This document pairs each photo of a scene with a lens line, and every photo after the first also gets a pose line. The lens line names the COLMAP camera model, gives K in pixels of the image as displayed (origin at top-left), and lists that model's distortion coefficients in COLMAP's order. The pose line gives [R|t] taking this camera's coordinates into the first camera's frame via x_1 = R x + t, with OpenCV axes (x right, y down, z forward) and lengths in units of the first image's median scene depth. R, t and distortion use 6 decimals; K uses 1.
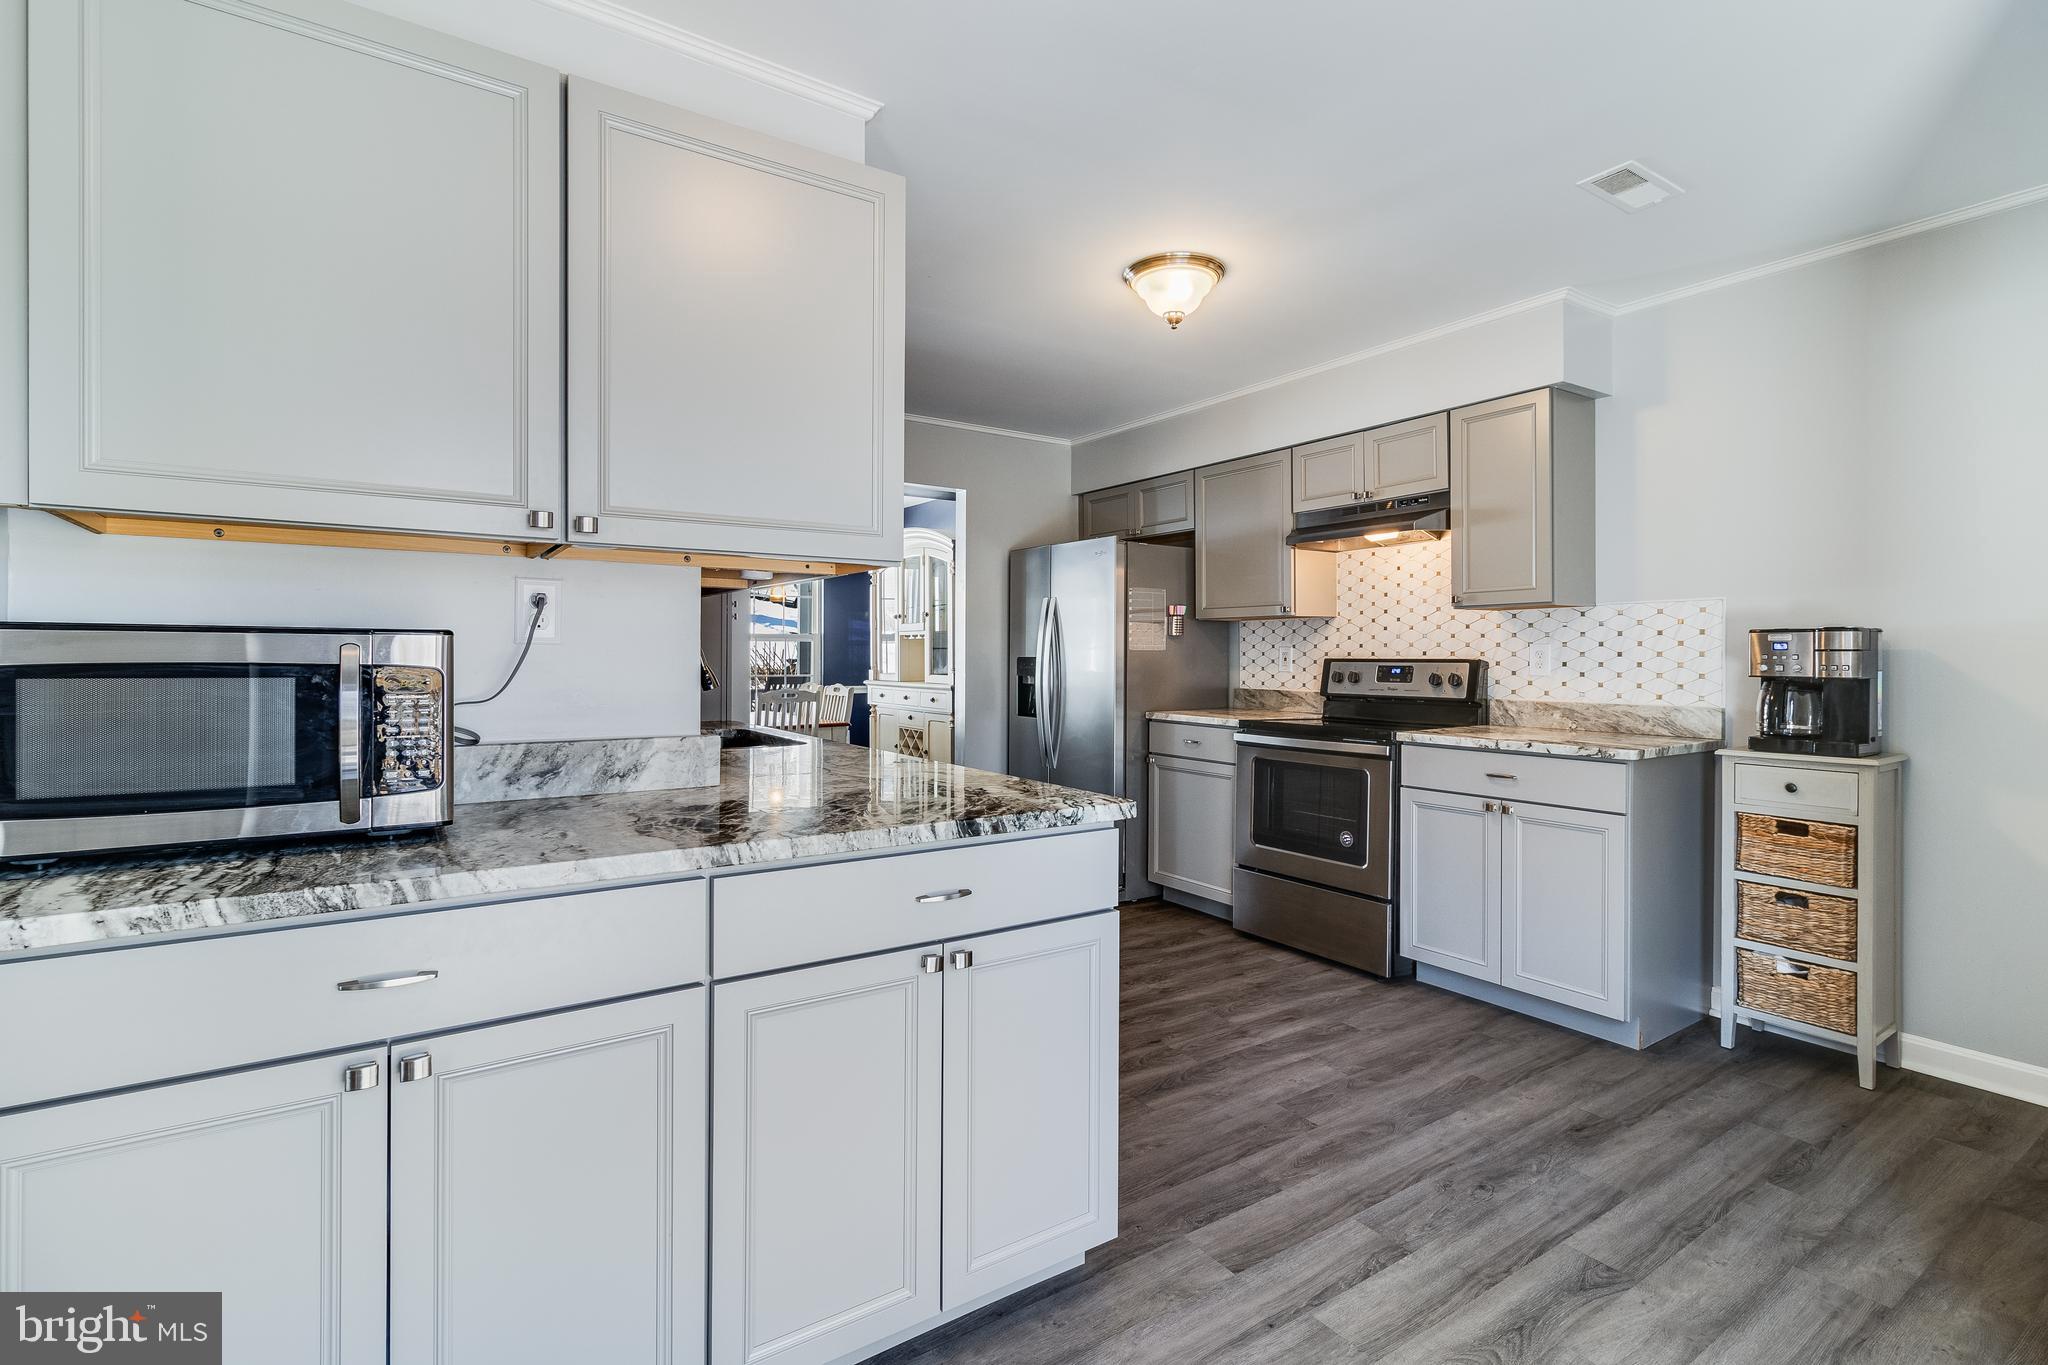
lens RADIAL K [[946.9, 0, 1022.0], [0, 946.9, 660.5], [0, 0, 1]] dist [0.004053, -0.000769]
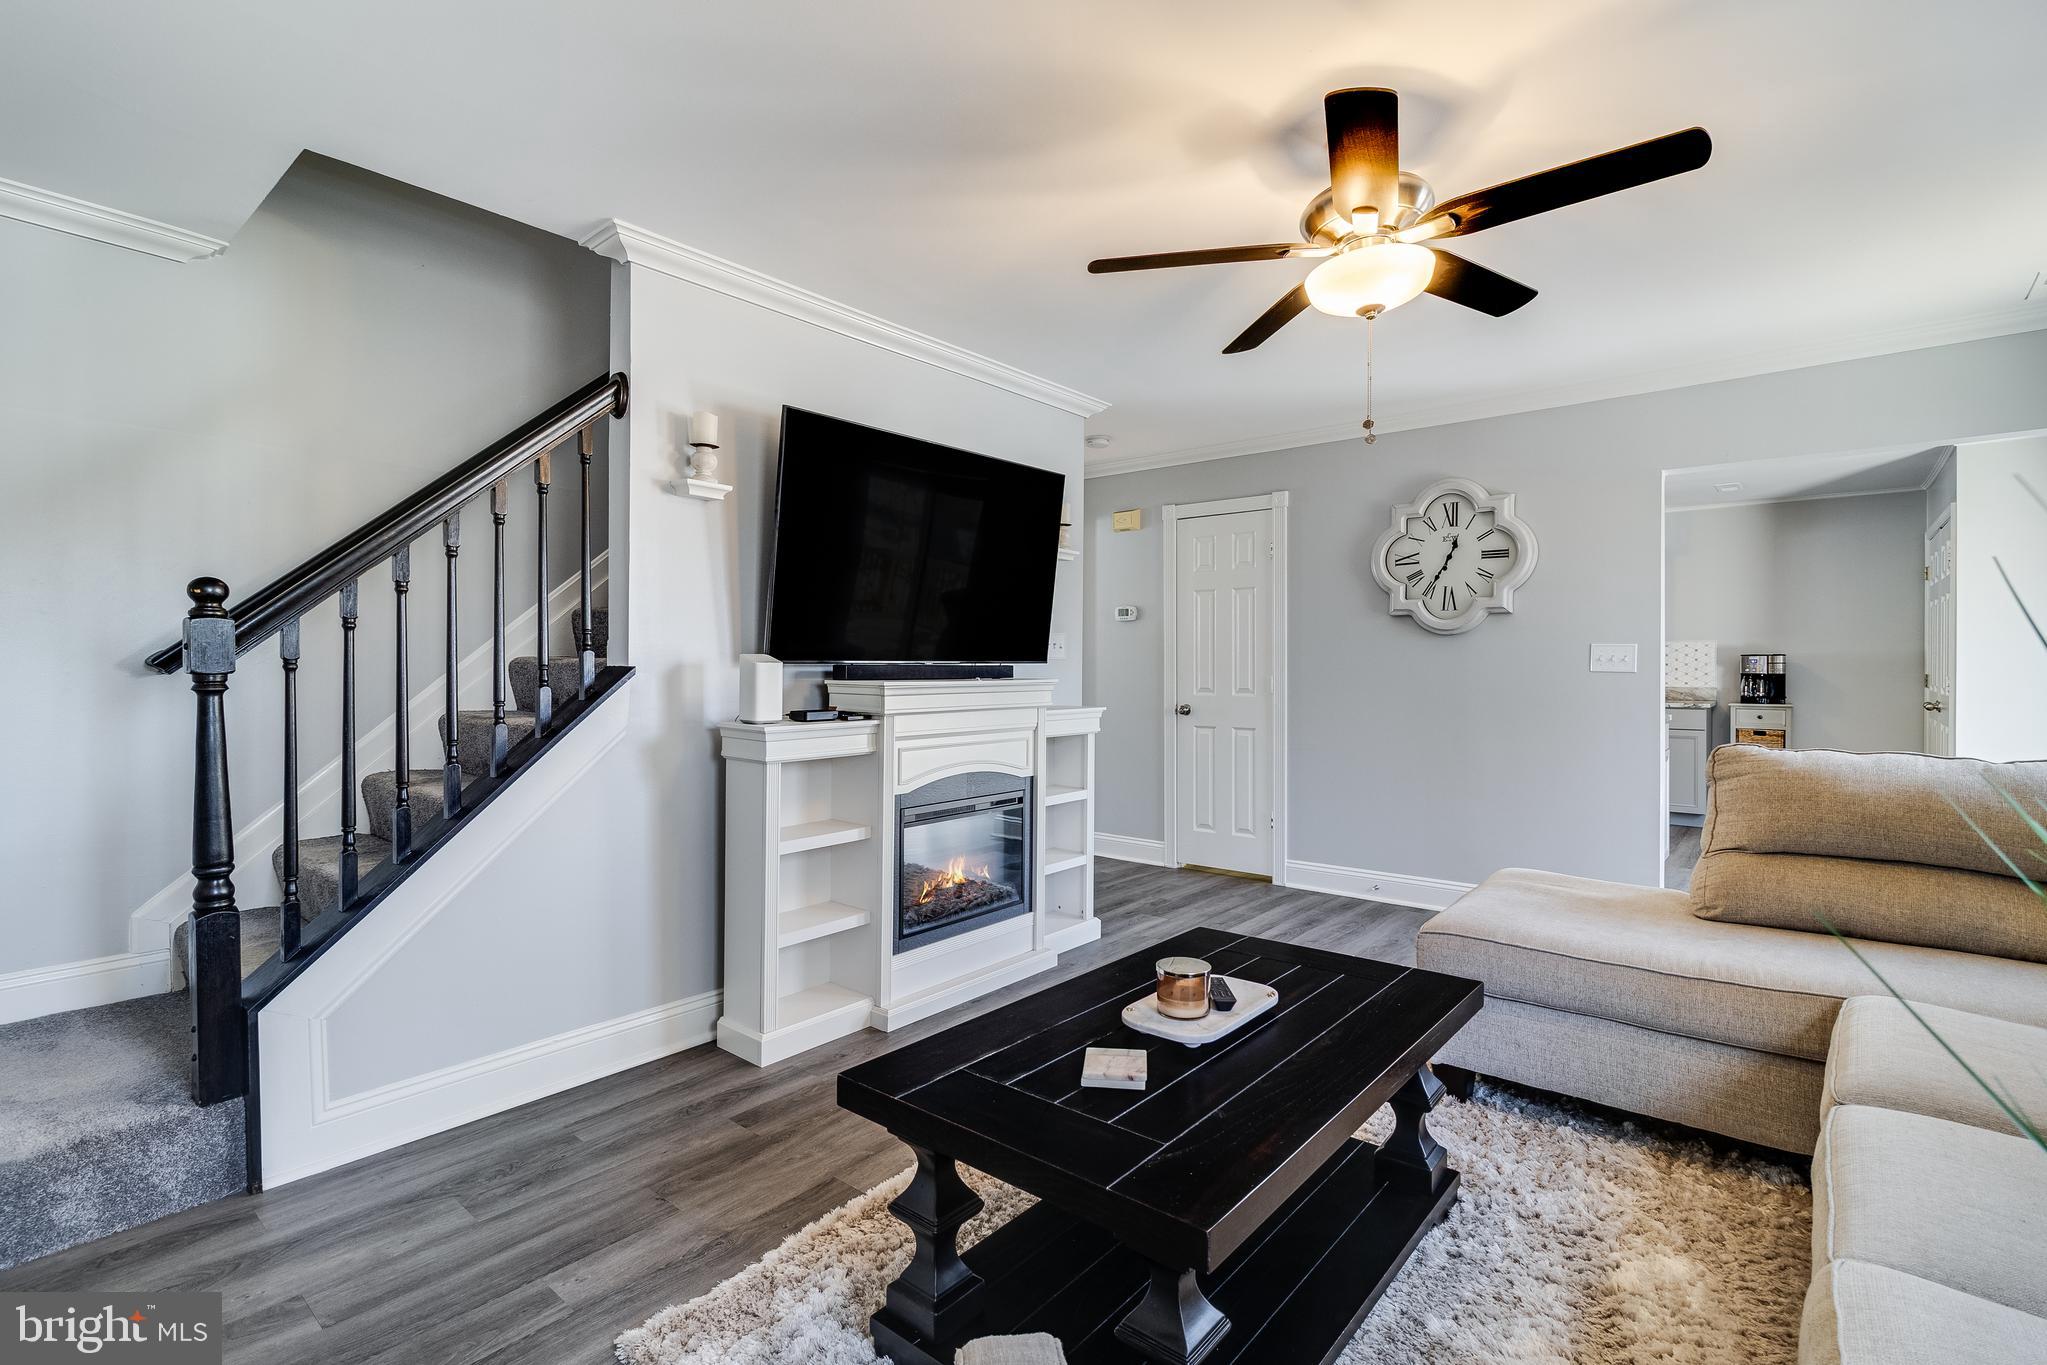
lens RADIAL K [[942.9, 0, 1031.8], [0, 942.9, 667.0], [0, 0, 1]] dist [0.002149, -0.000553]
pose [[0.958694, -0.004223, 0.284407, -1.529095], [0.004343, 0.999991, 0.000207, -0.008192], [-0.284405, 0.001036, 0.958704, -0.749118]]
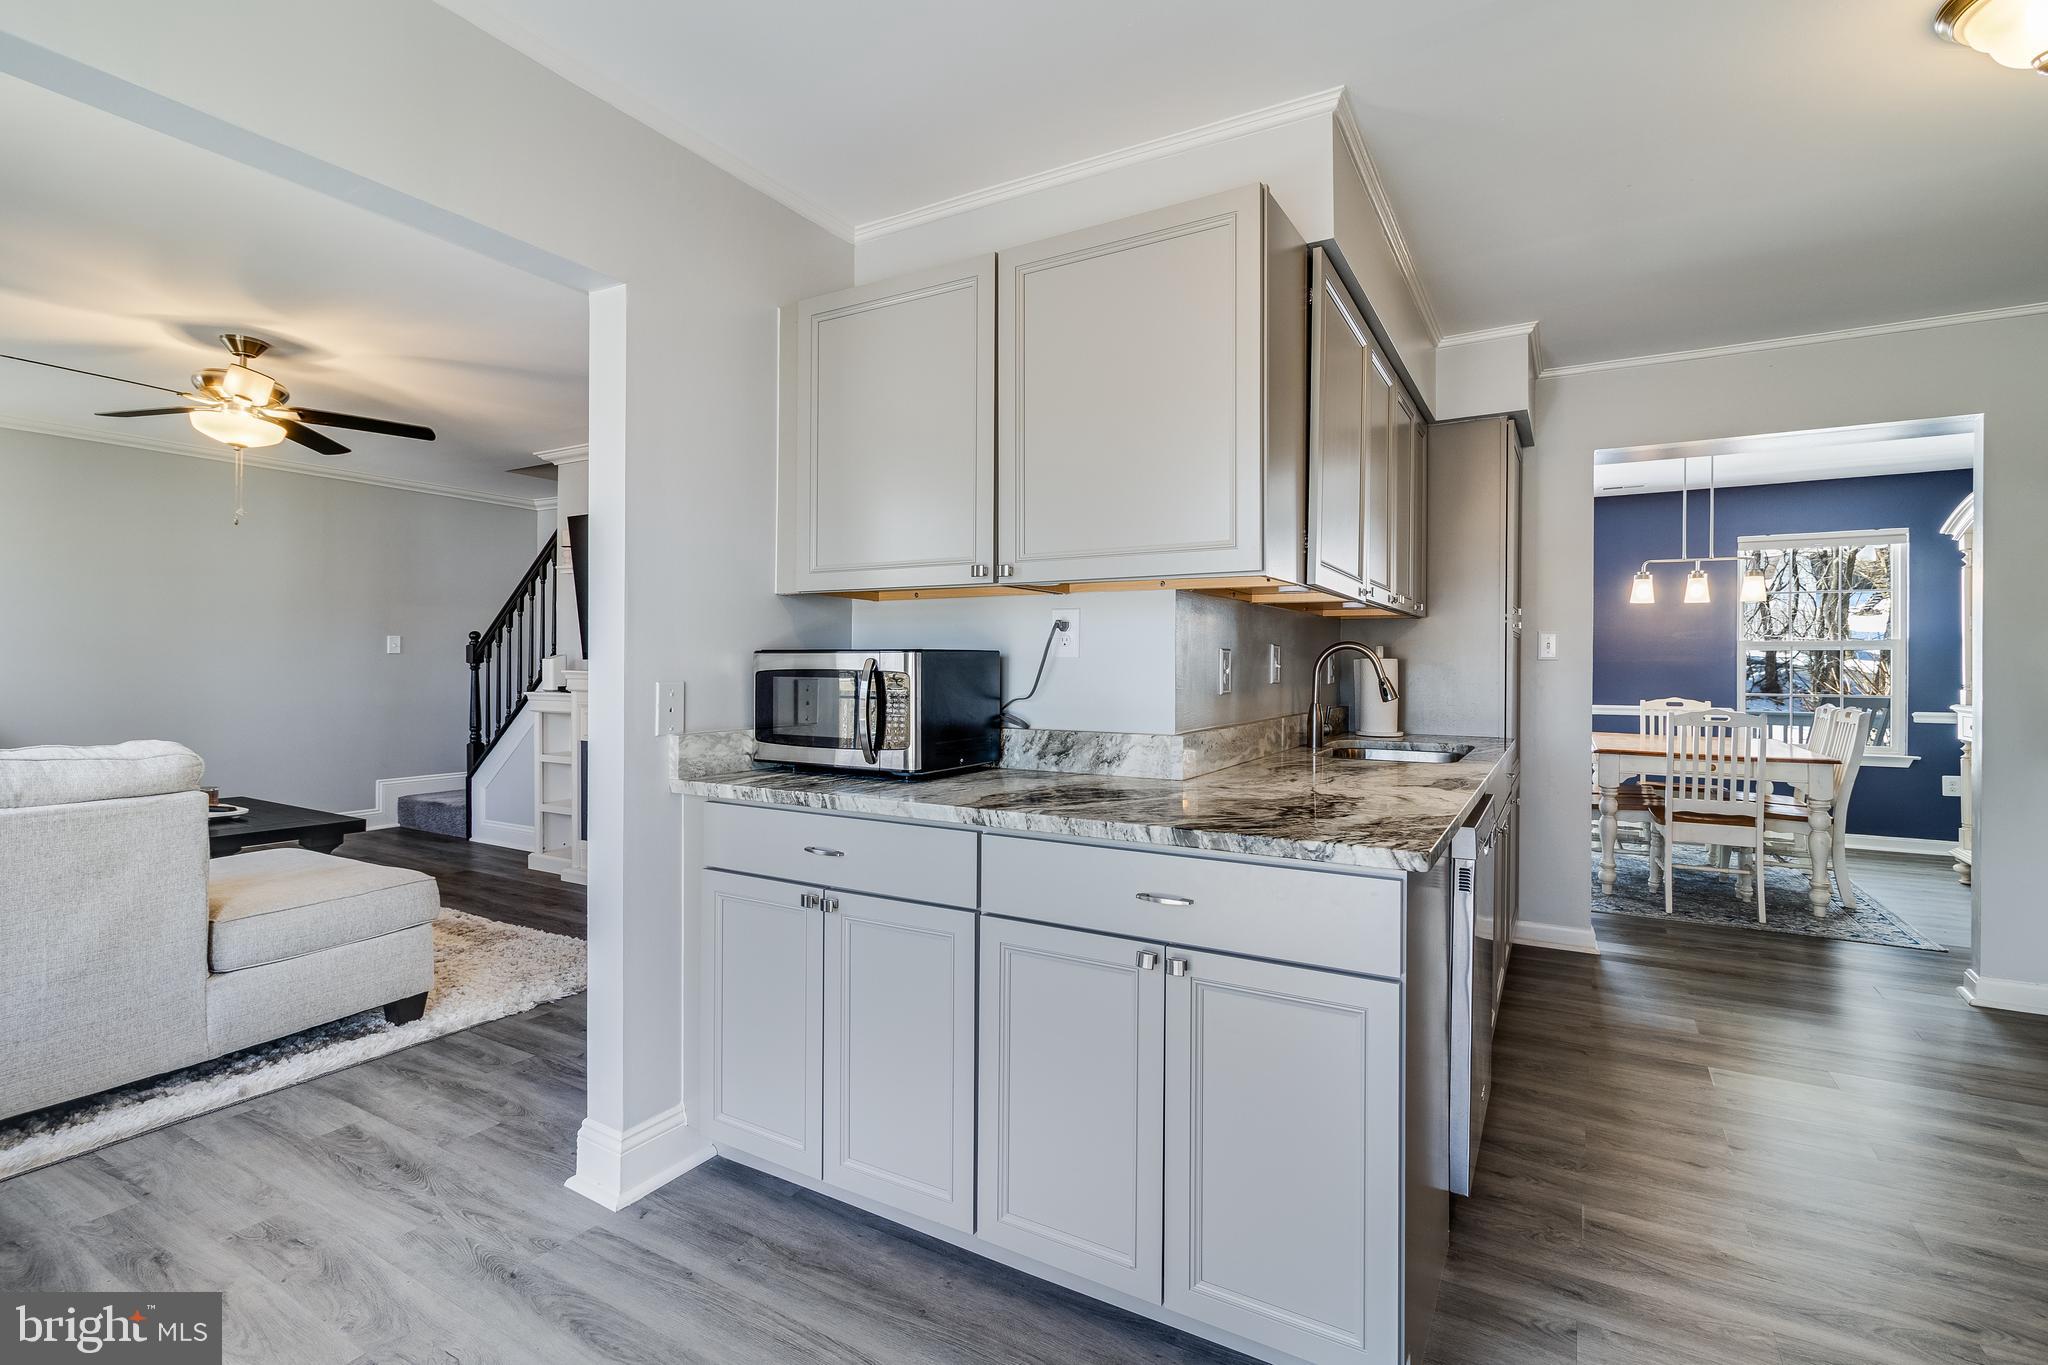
lens RADIAL K [[943.3, 0, 1032.3], [0, 943.3, 667.0], [0, 0, 1]] dist [0.002149, -0.000553]
pose [[0.441274, -0.001317, -0.897371, 0.375883], [-0.006266, 0.999970, -0.004548, 0.001296], [0.897350, 0.007630, 0.441253, 0.205070]]
